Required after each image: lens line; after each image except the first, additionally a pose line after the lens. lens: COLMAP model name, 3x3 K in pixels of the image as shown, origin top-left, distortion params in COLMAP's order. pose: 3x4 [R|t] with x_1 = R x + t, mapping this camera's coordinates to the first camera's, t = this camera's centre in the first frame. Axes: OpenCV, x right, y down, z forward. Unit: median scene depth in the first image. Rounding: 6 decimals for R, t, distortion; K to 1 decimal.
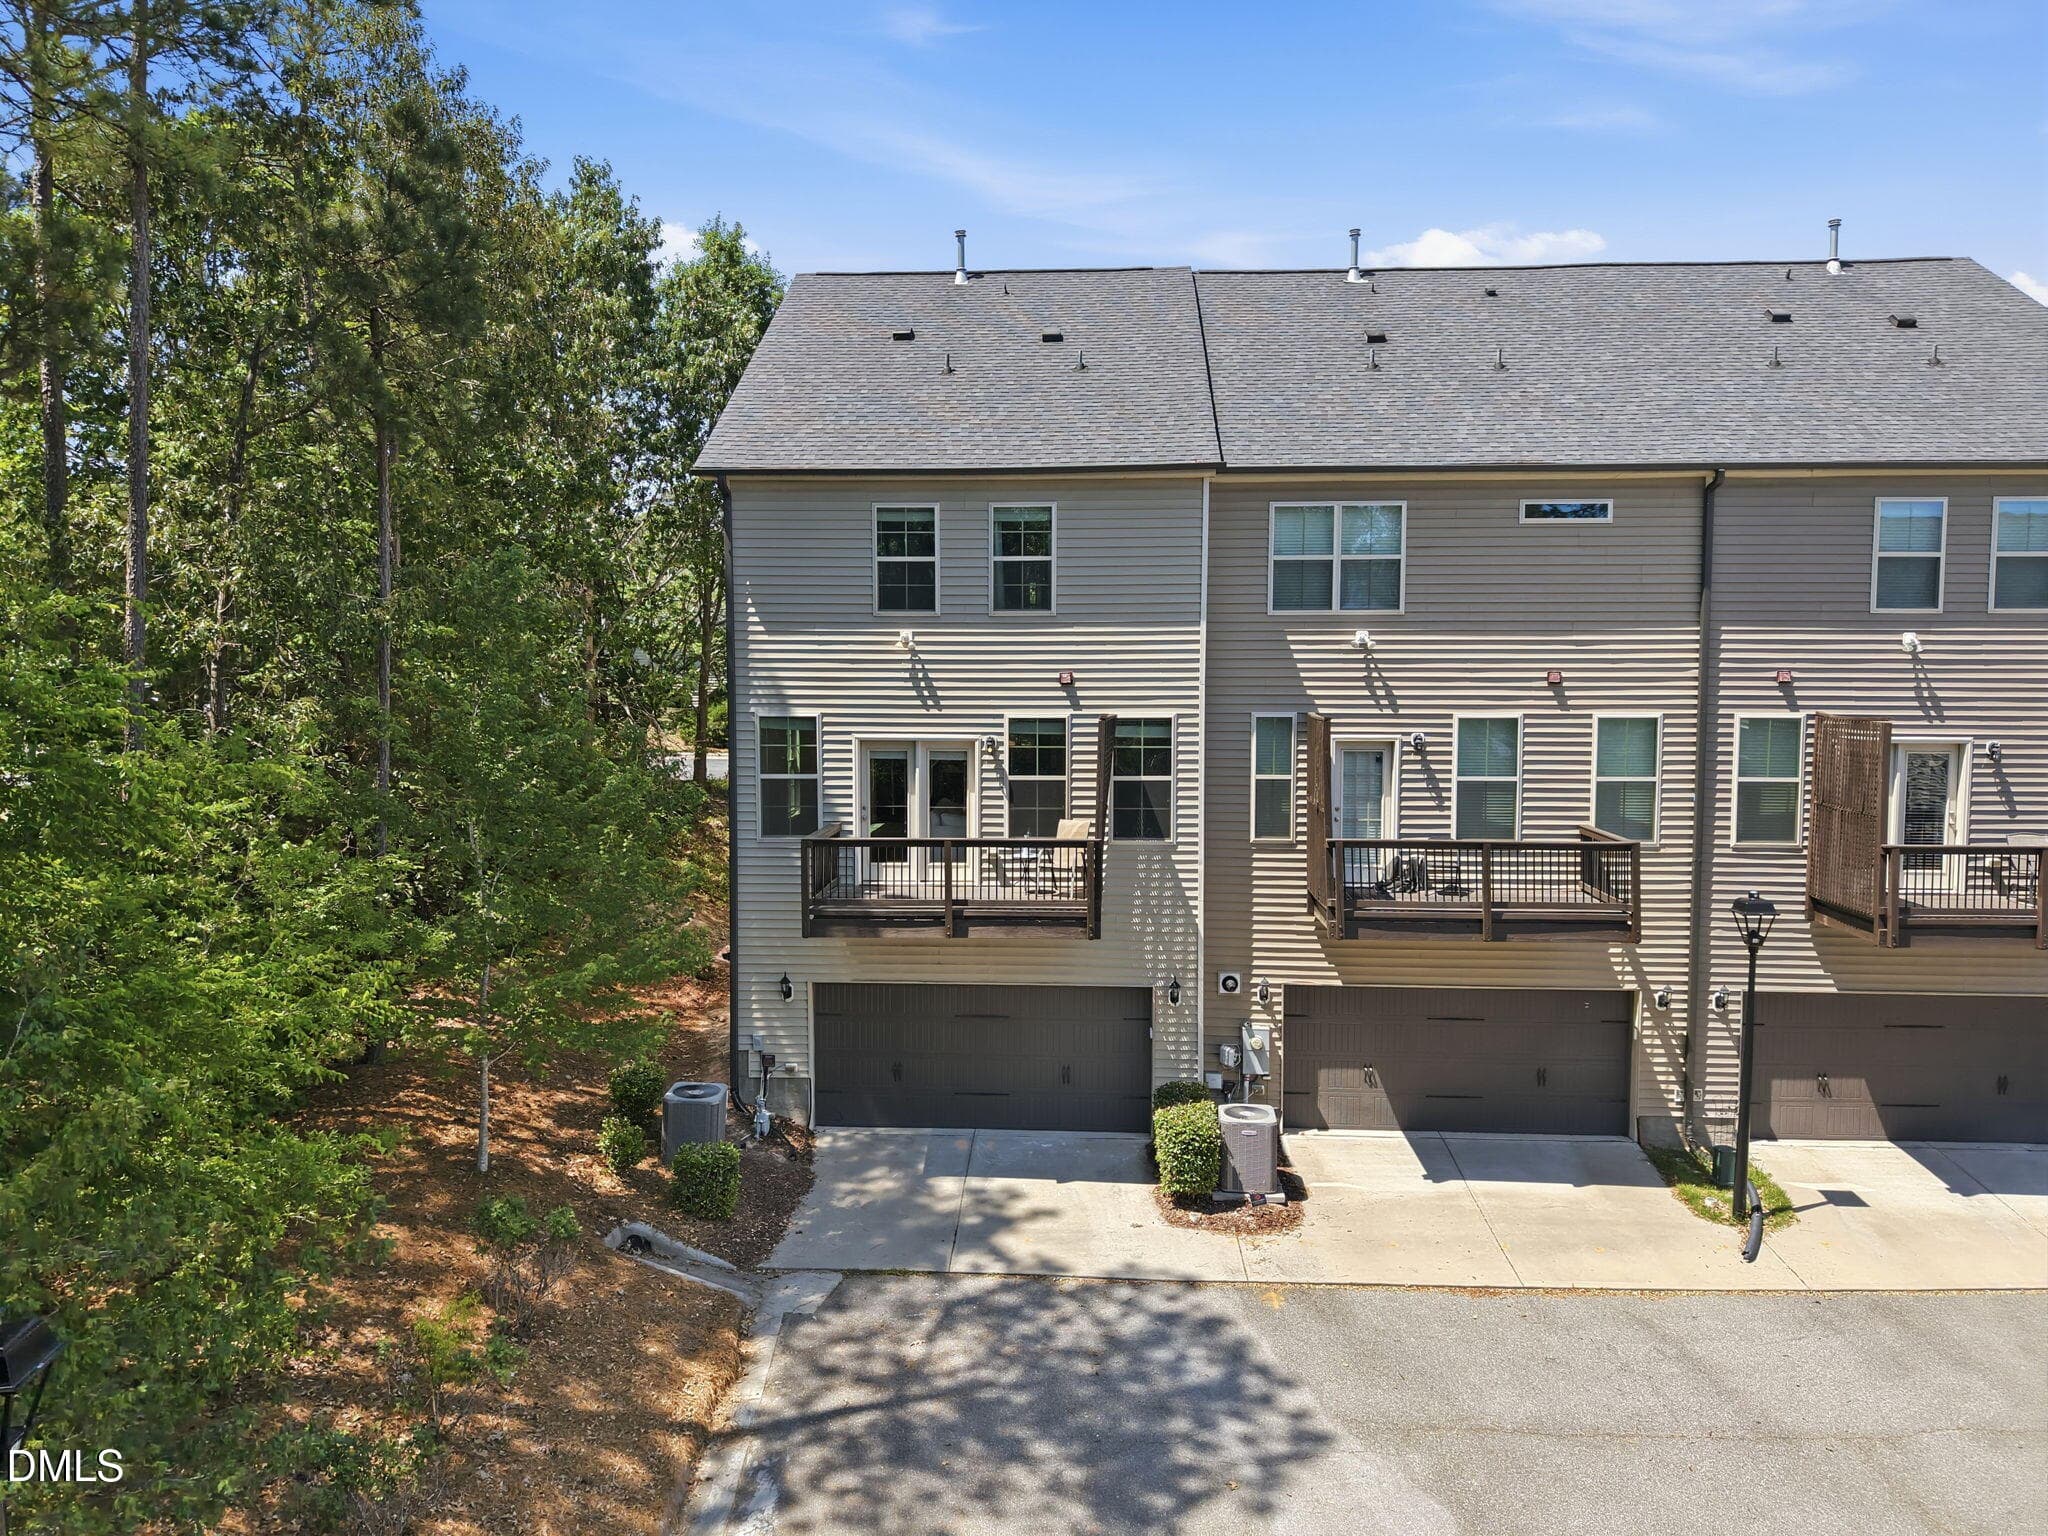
lens RADIAL K [[1483.7, 0, 1022.3], [0, 1483.7, 766.5], [0, 0, 1]] dist [0.009666, -0.004429]
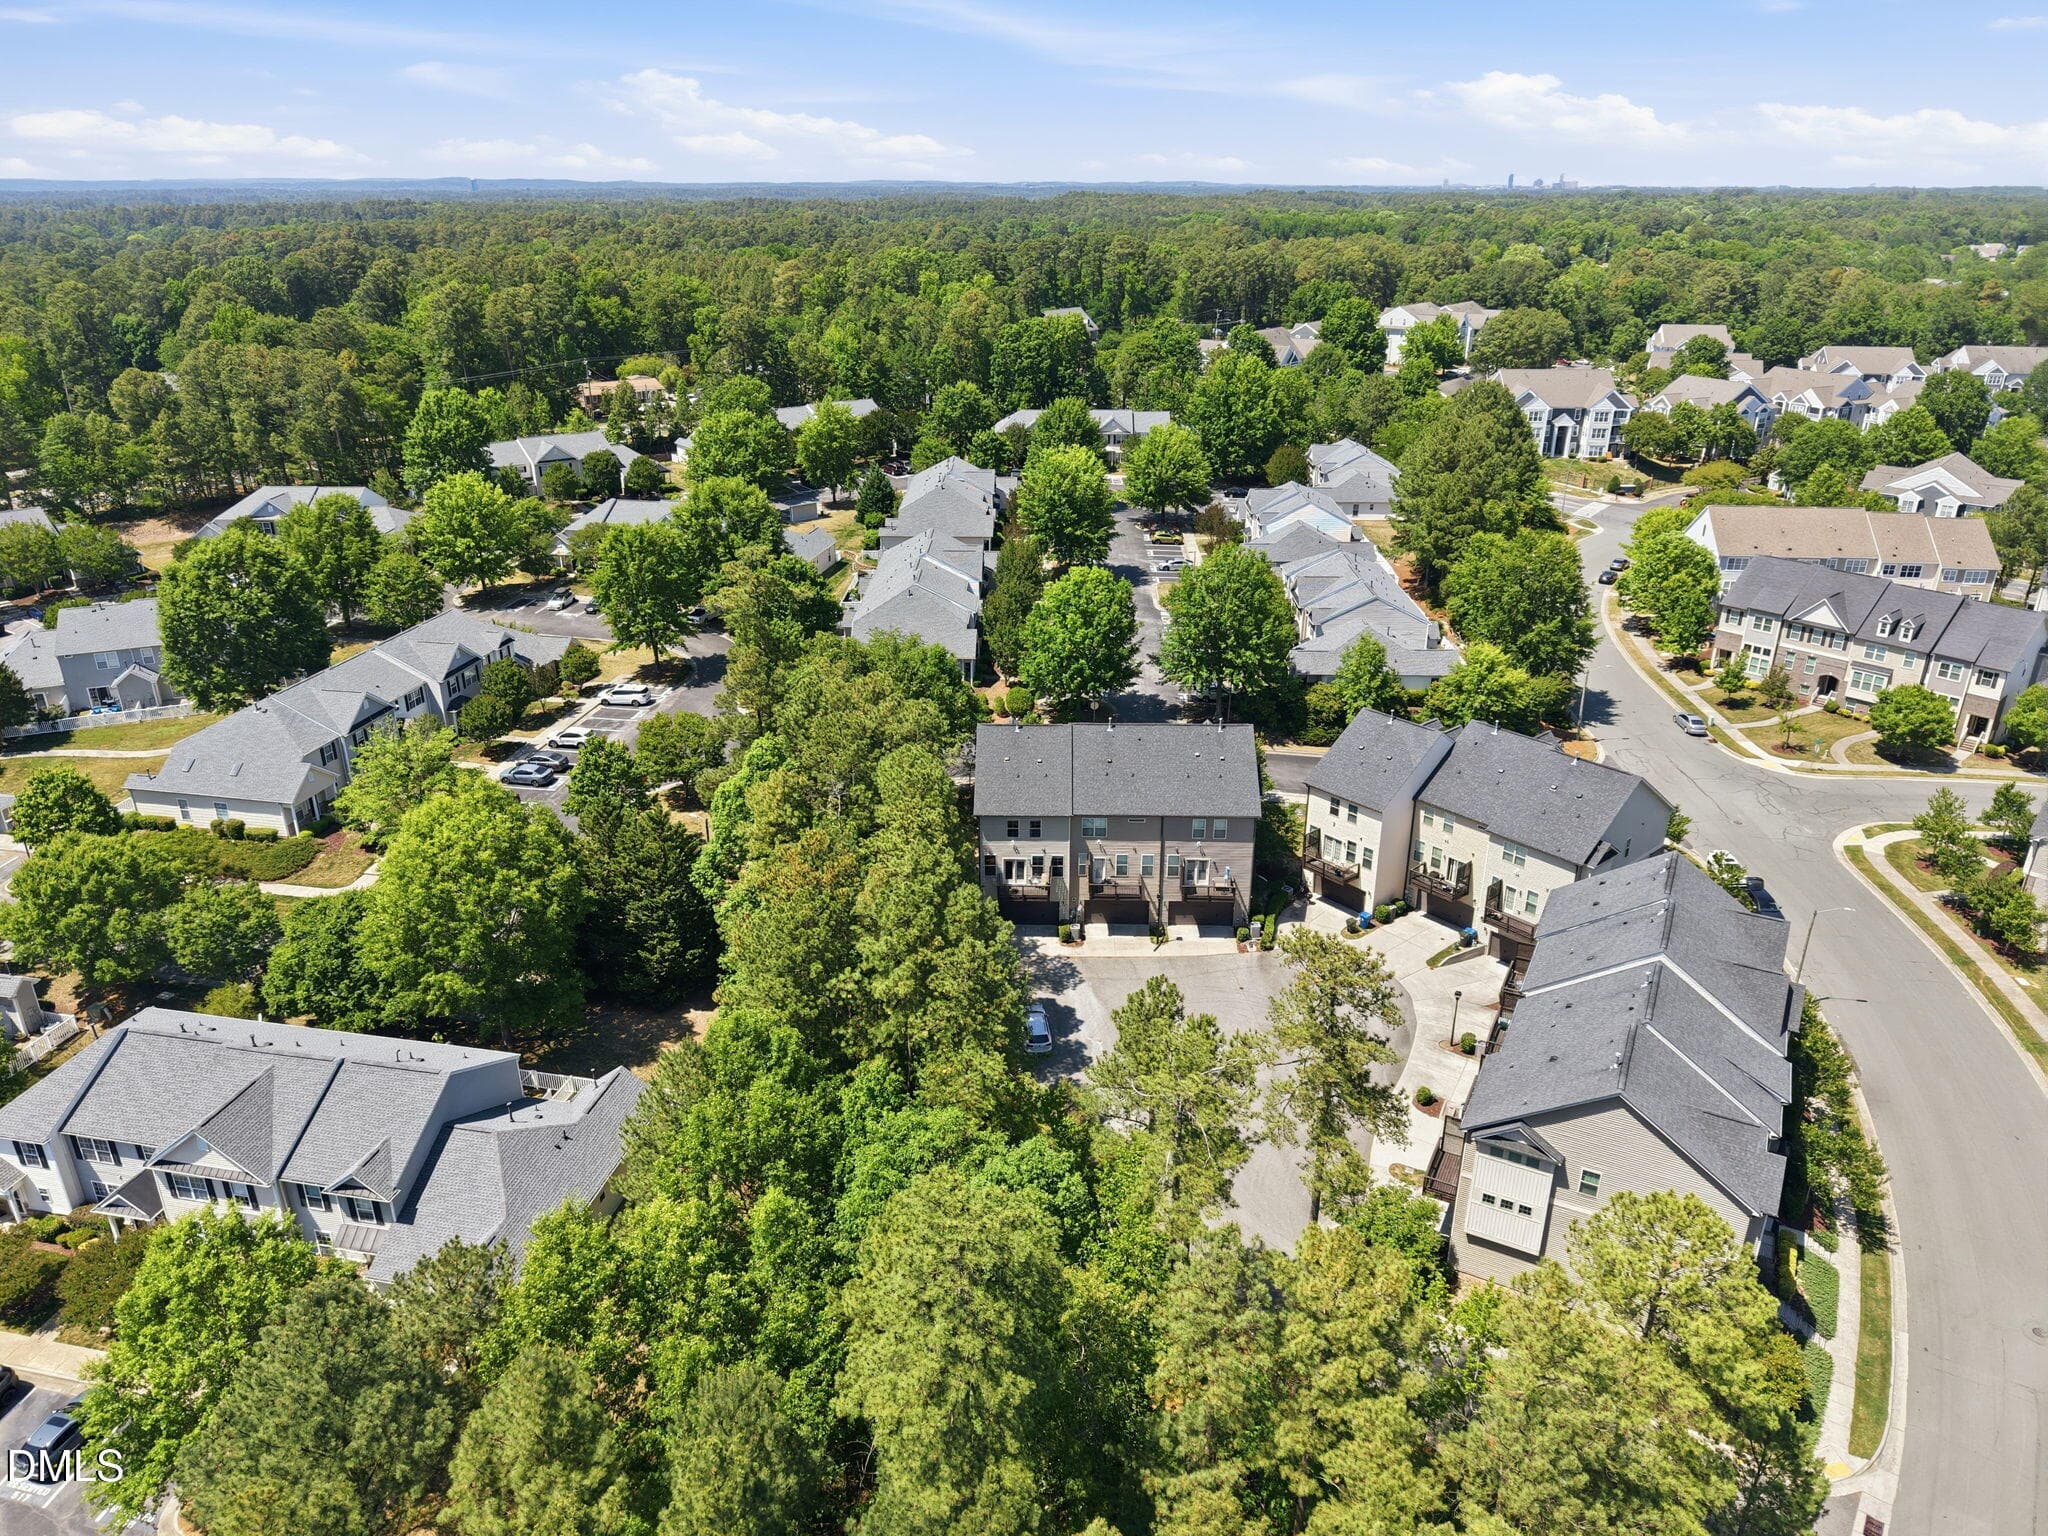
lens RADIAL K [[1483.7, 0, 1022.7], [0, 1483.7, 763.0], [0, 0, 1]] dist [0.009666, -0.004429]
pose [[0.999419, -0.015298, 0.030456, -0.199827], [0.003228, 0.932073, 0.362255, -2.254030], [-0.033929, -0.361946, 0.931581, -3.797905]]
